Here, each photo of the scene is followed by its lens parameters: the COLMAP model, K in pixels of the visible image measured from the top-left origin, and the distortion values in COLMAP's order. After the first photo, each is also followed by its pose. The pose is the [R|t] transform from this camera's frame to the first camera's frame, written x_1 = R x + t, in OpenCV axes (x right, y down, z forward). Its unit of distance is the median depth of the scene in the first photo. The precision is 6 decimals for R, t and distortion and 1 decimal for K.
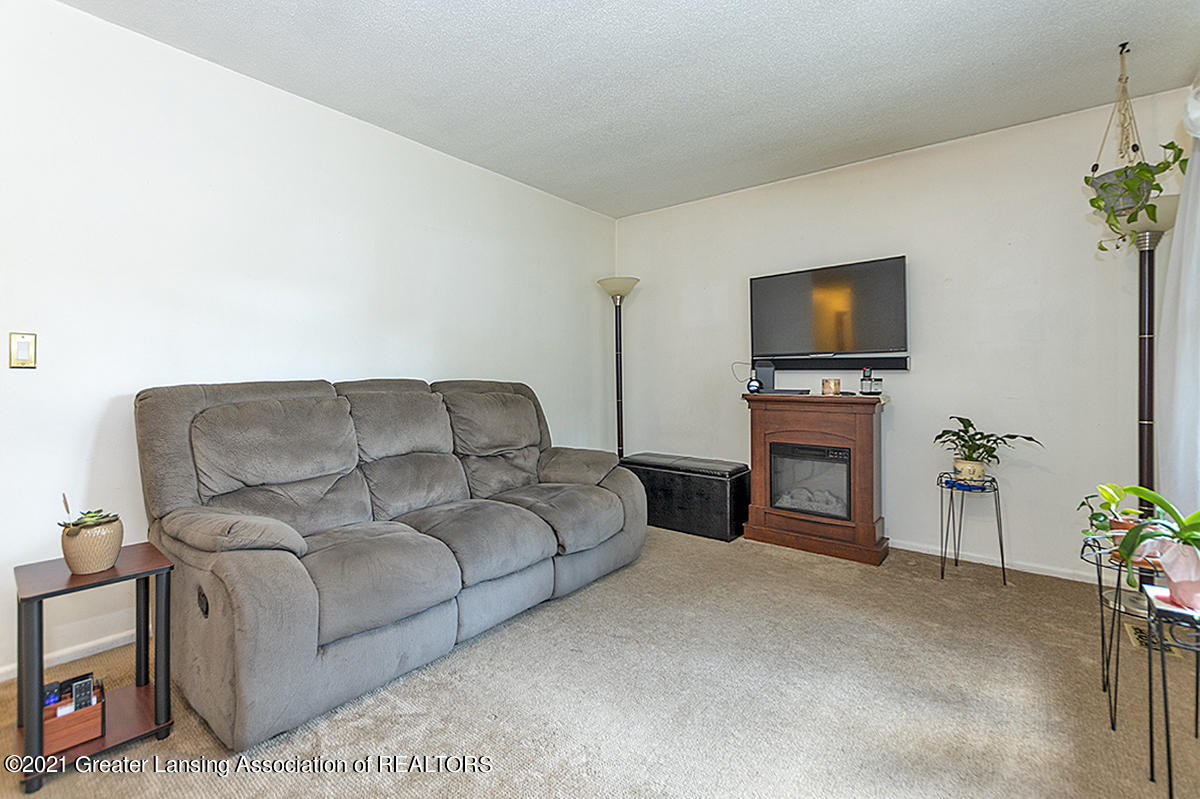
lens RADIAL K [[513.9, 0, 547.2], [0, 513.9, 378.5], [0, 0, 1]] dist [0.002342, -0.000069]
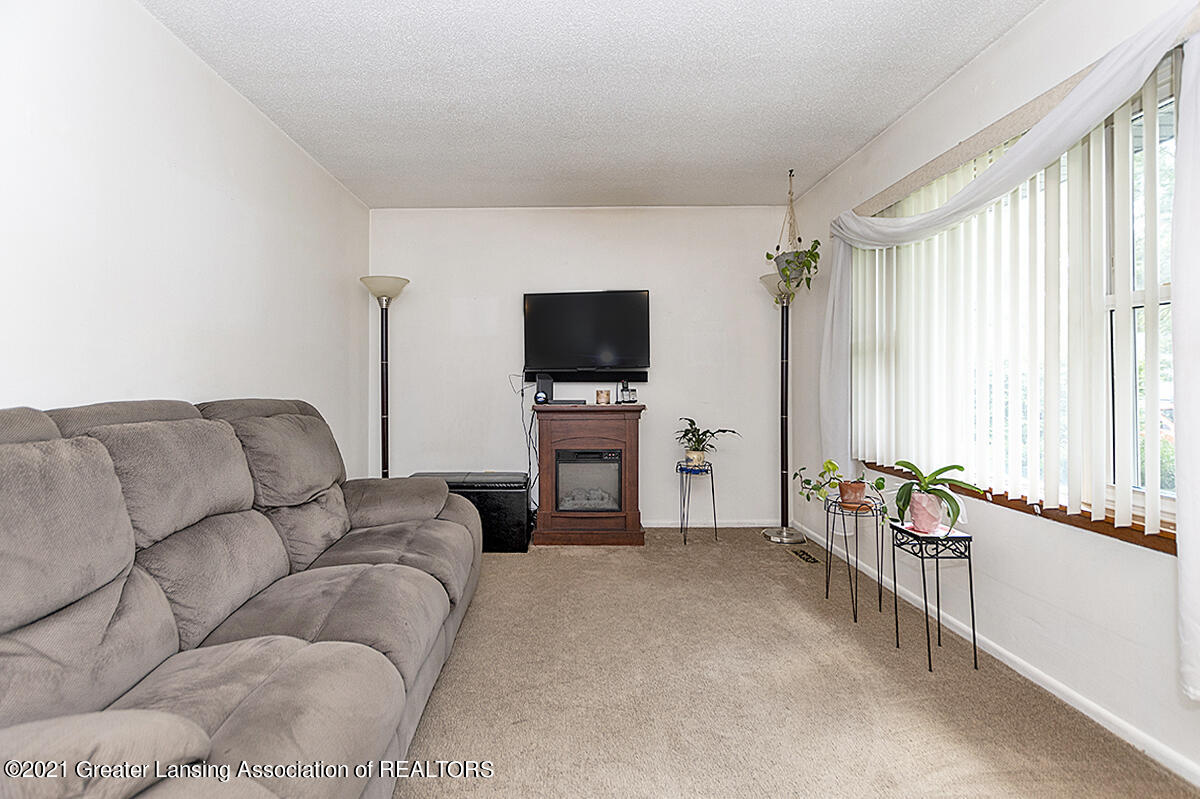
lens RADIAL K [[513.9, 0, 547.2], [0, 513.9, 378.5], [0, 0, 1]] dist [0.002342, -0.000069]
pose [[0.769057, 0.001525, 0.639179, -0.290269], [0.007674, 0.999903, -0.011620, -0.013043], [-0.639134, 0.013841, 0.768970, 0.206898]]
